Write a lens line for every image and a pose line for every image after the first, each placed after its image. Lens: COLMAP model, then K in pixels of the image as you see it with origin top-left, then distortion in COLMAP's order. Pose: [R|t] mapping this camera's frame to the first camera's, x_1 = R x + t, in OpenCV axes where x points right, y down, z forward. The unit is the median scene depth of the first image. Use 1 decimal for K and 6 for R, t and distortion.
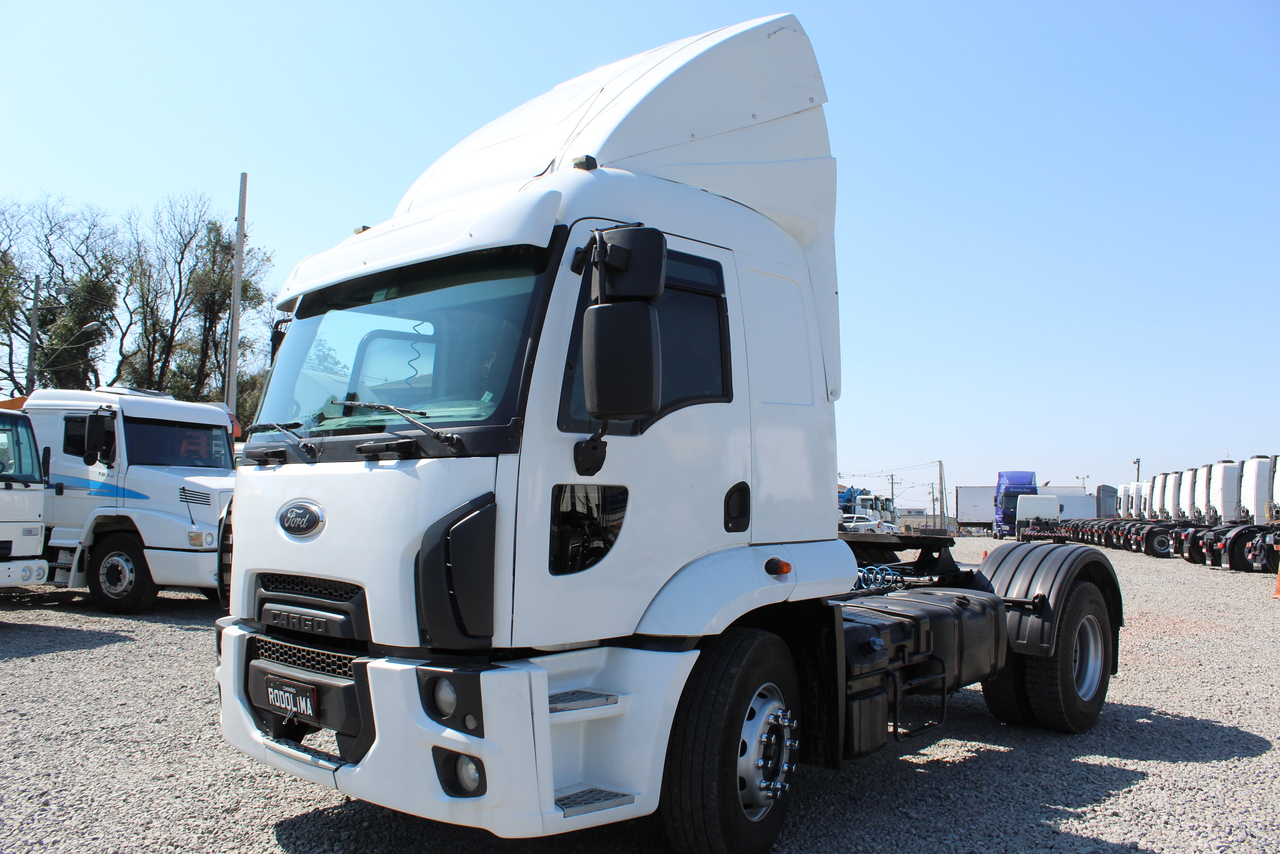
lens RADIAL K [[1046.5, 0, 637.8], [0, 1046.5, 424.5], [0, 0, 1]] dist [-0.111067, 0.013989]
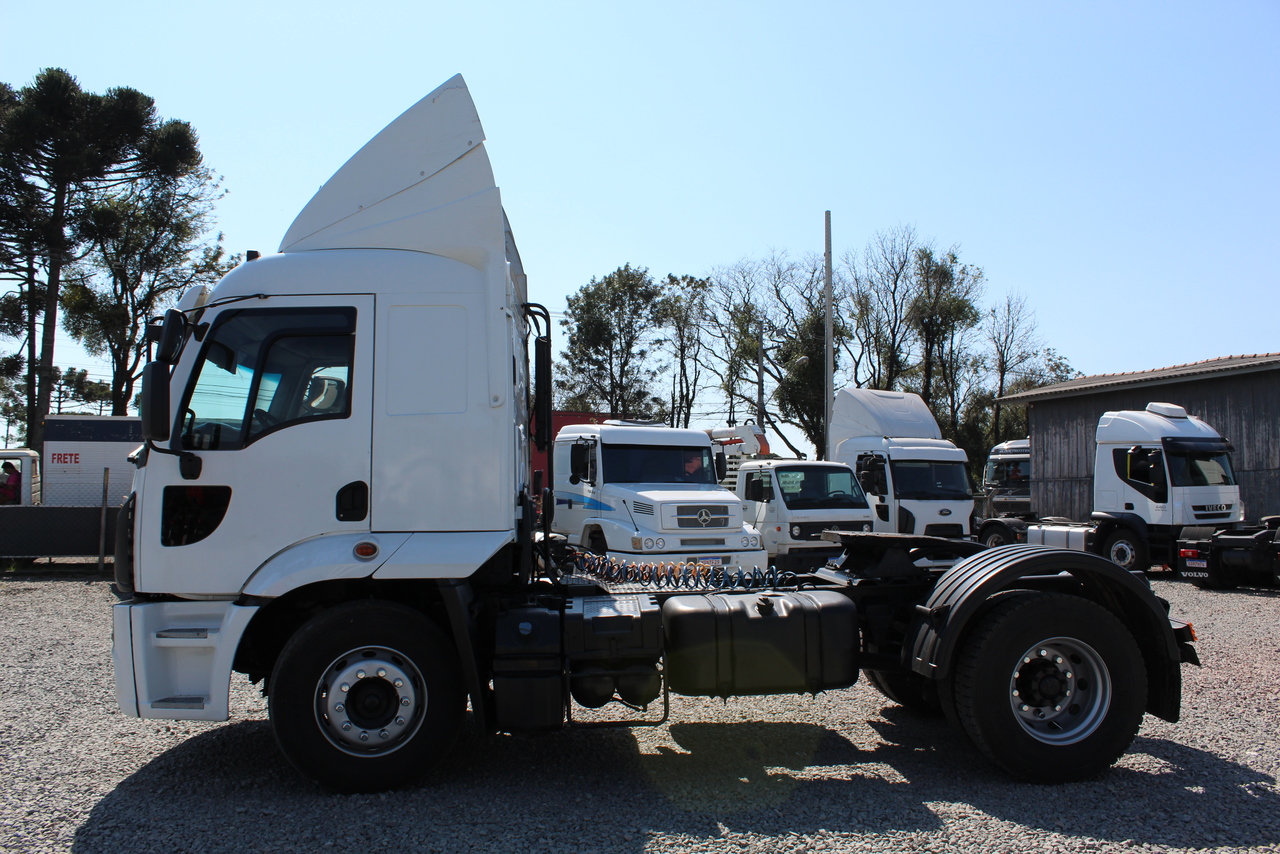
lens RADIAL K [[1046.5, 0, 642.4], [0, 1046.5, 432.3], [0, 0, 1]] dist [-0.111067, 0.013989]
pose [[0.732064, -0.059868, -0.678600, 0.369812], [0.055590, 0.998059, -0.028082, 0.015614], [0.678964, -0.017165, 0.733971, 0.100127]]
